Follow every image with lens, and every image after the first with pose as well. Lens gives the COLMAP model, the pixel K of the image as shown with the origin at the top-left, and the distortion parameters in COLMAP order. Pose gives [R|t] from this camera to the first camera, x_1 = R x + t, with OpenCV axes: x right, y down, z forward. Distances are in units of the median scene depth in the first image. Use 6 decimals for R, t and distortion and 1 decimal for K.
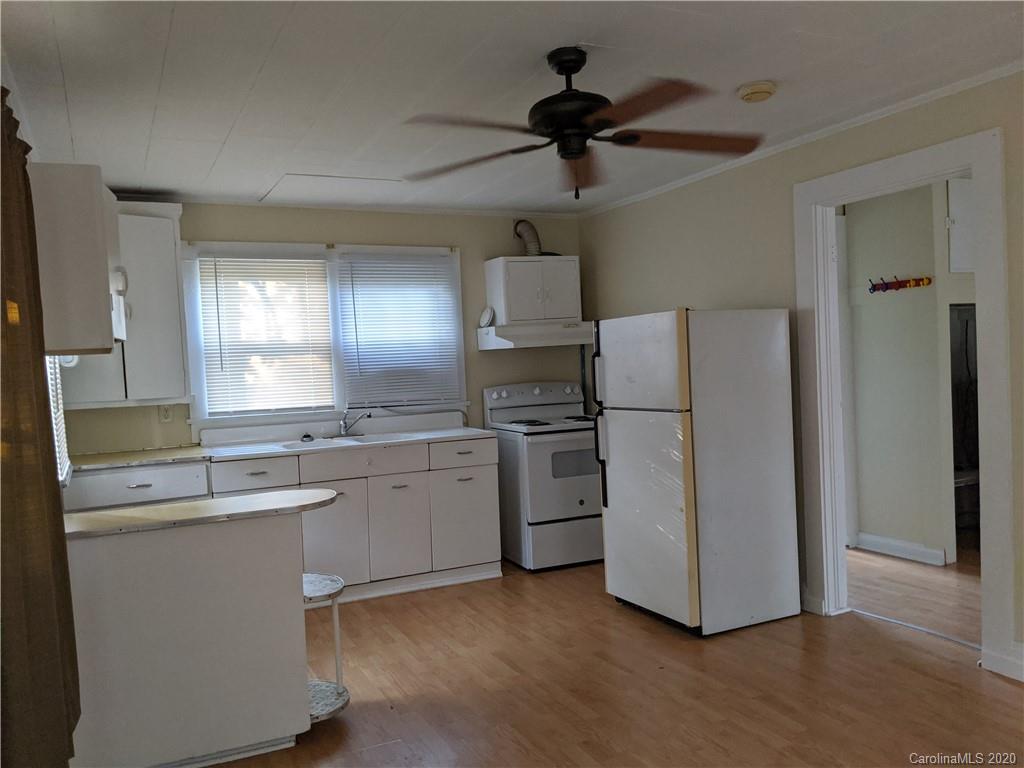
lens RADIAL K [[805.7, 0, 512.0], [0, 805.7, 384.0], [0, 0, 1]] dist [0.032176, -0.121122]
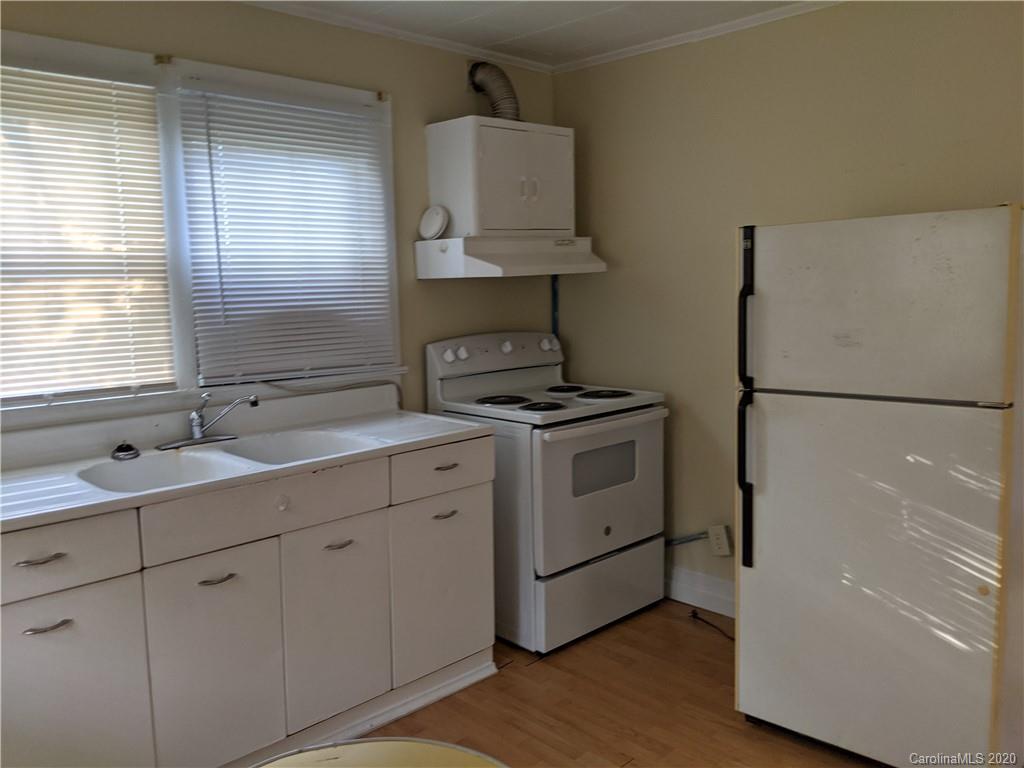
lens RADIAL K [[829.5, 0, 513.7], [0, 829.5, 369.0], [0, 0, 1]] dist [0.041647, -0.090885]
pose [[0.946974, -0.012437, 0.321069, -0.212589], [-0.007156, 0.998186, 0.059772, -0.016082], [-0.321230, -0.058900, 0.945168, 0.497984]]
